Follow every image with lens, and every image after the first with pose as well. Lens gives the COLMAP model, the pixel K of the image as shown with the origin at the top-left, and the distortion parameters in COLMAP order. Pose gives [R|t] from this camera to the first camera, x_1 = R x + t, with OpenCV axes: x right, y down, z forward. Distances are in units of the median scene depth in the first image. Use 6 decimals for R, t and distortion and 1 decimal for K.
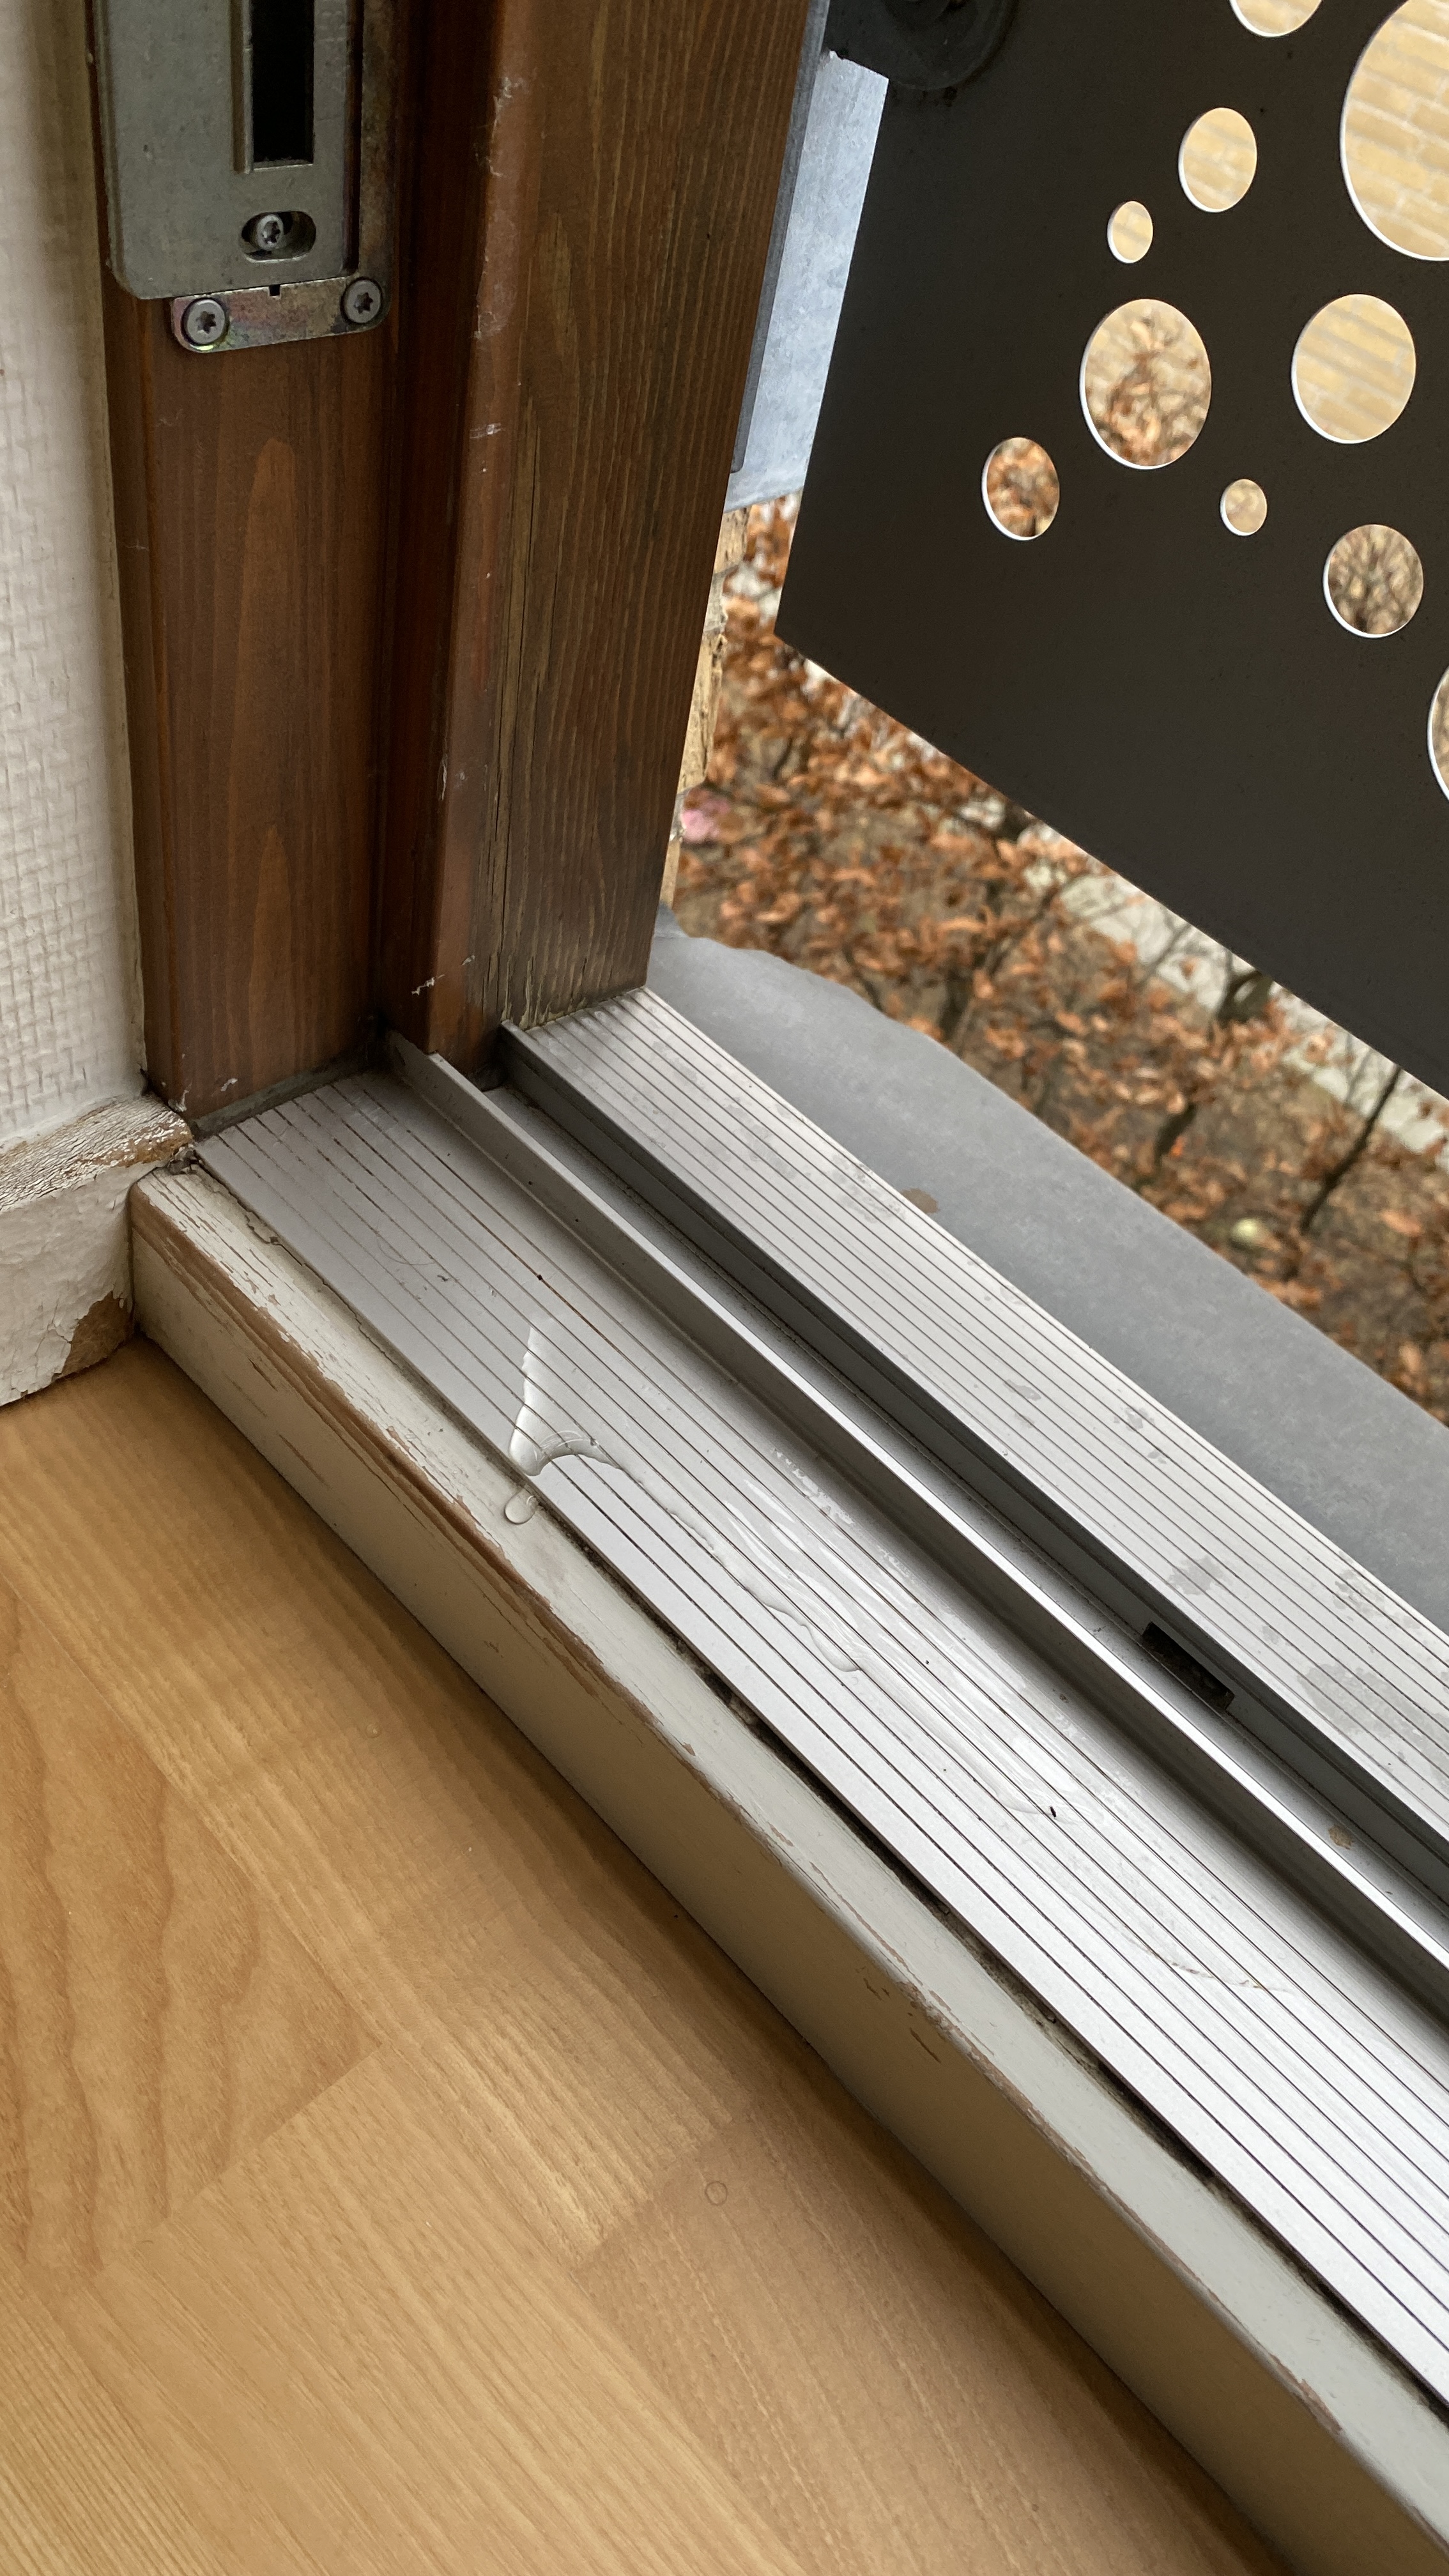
lens RADIAL K [[1984.9, 0, 724.8], [0, 1984.9, 1327.8], [0, 0, 1]] dist [0.000495, -0.000156]
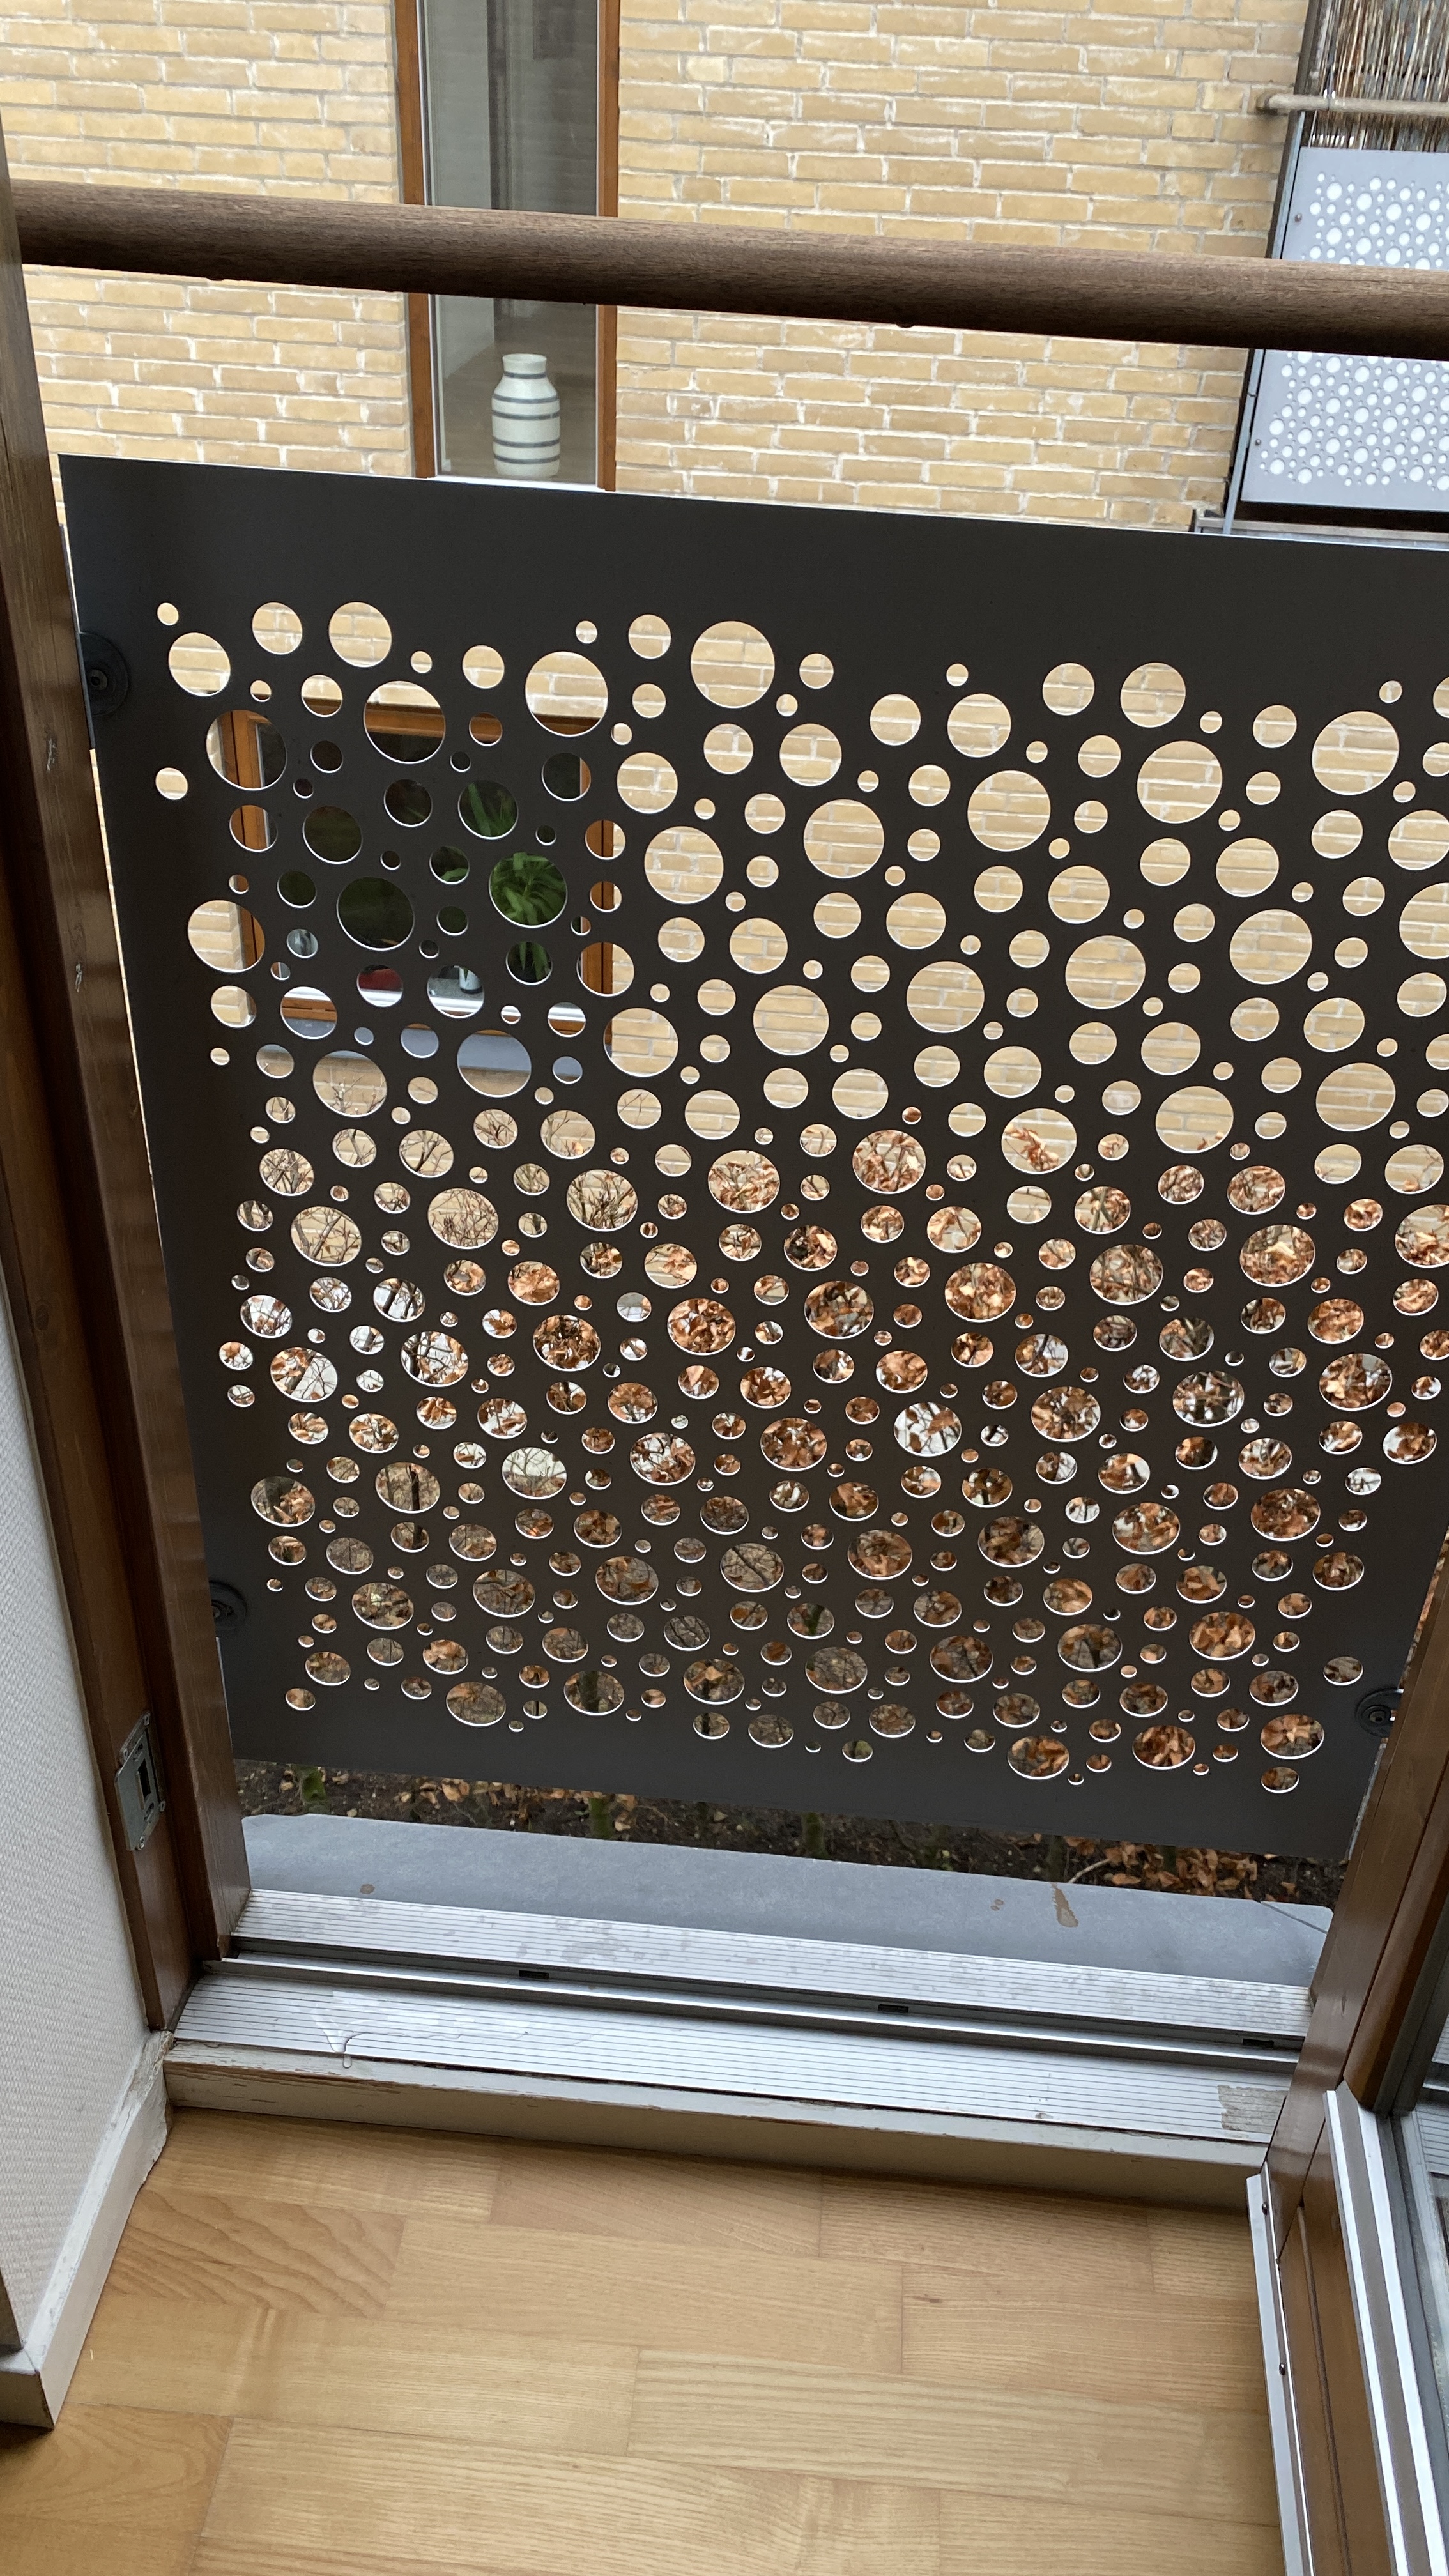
lens RADIAL K [[2070.1, 0, 781.4], [0, 2070.1, 1297.7], [0, 0, 1]] dist [0.253393, -0.602635]
pose [[0.742656, -0.482224, 0.464674, -0.594029], [0.537675, 0.843009, 0.015519, -0.649406], [-0.399208, 0.238318, 0.885346, -2.729447]]
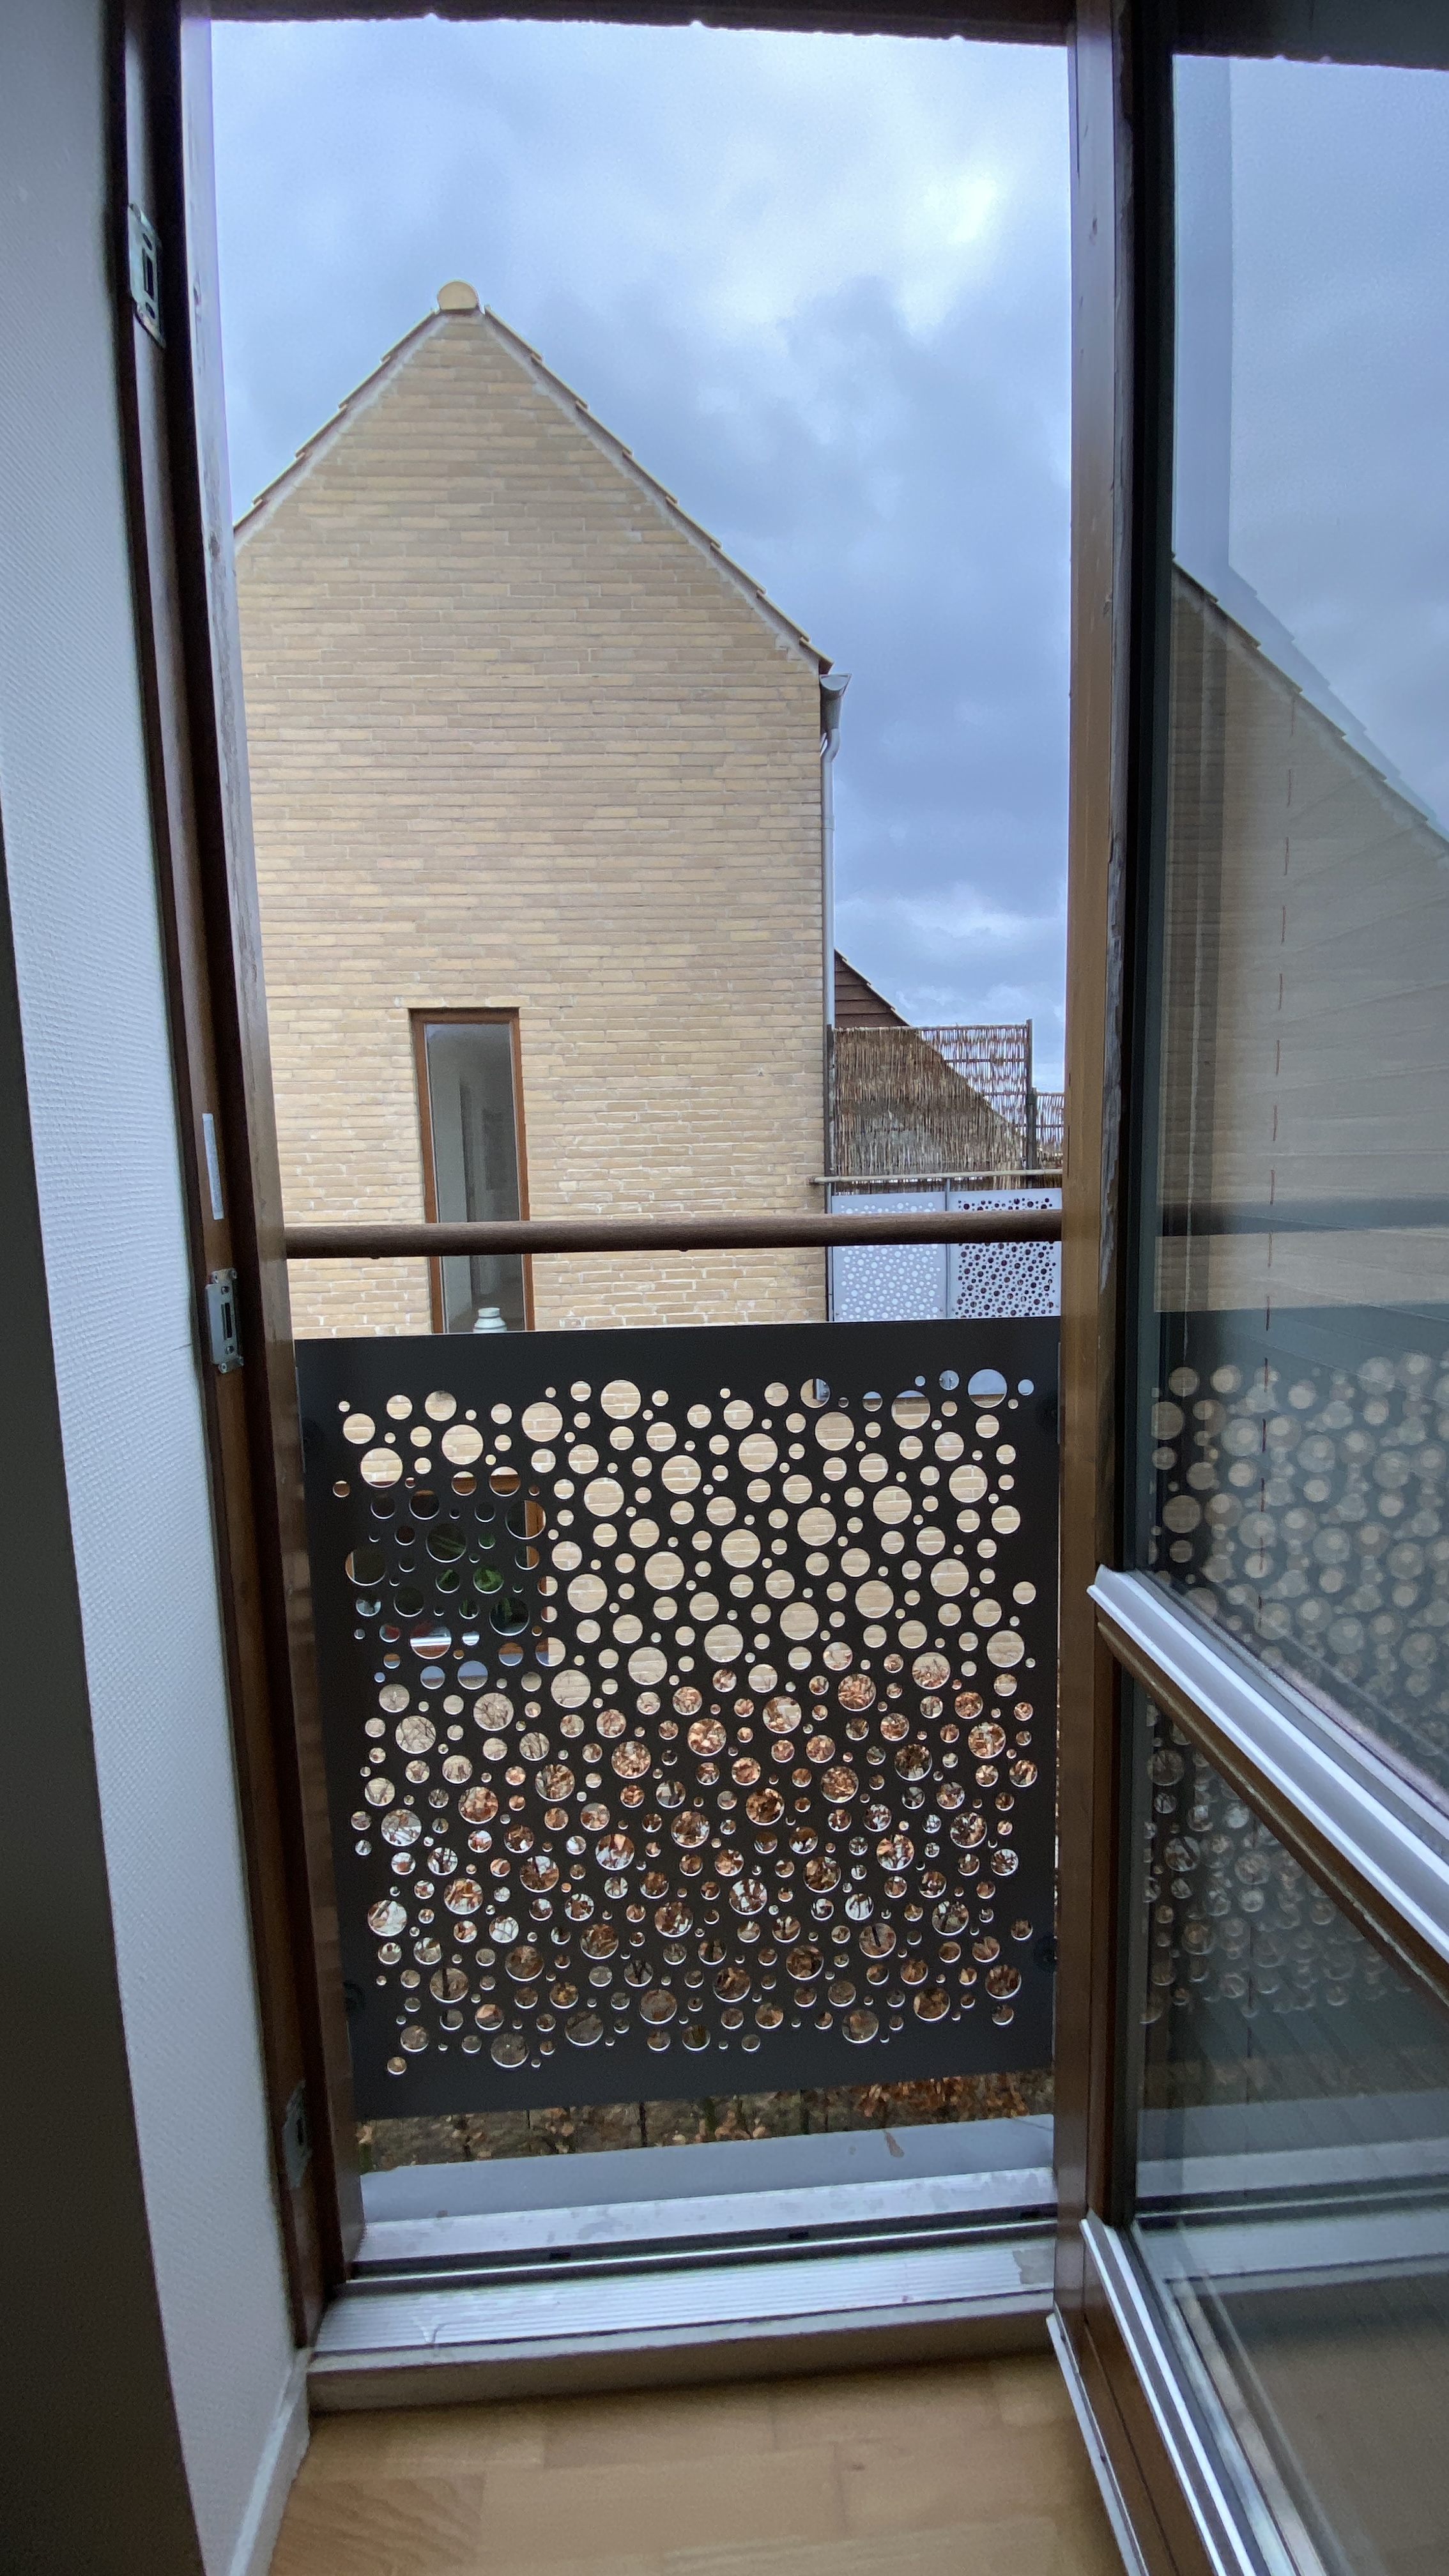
lens RADIAL K [[988.8, 0, 743.0], [0, 988.8, 1284.6], [0, 0, 1]] dist [0.022819, -0.025595]
pose [[0.625300, -0.259382, 0.736017, -0.703248], [0.653427, 0.689662, -0.312088, -0.464802], [-0.426653, 0.676082, 0.600733, -2.469016]]
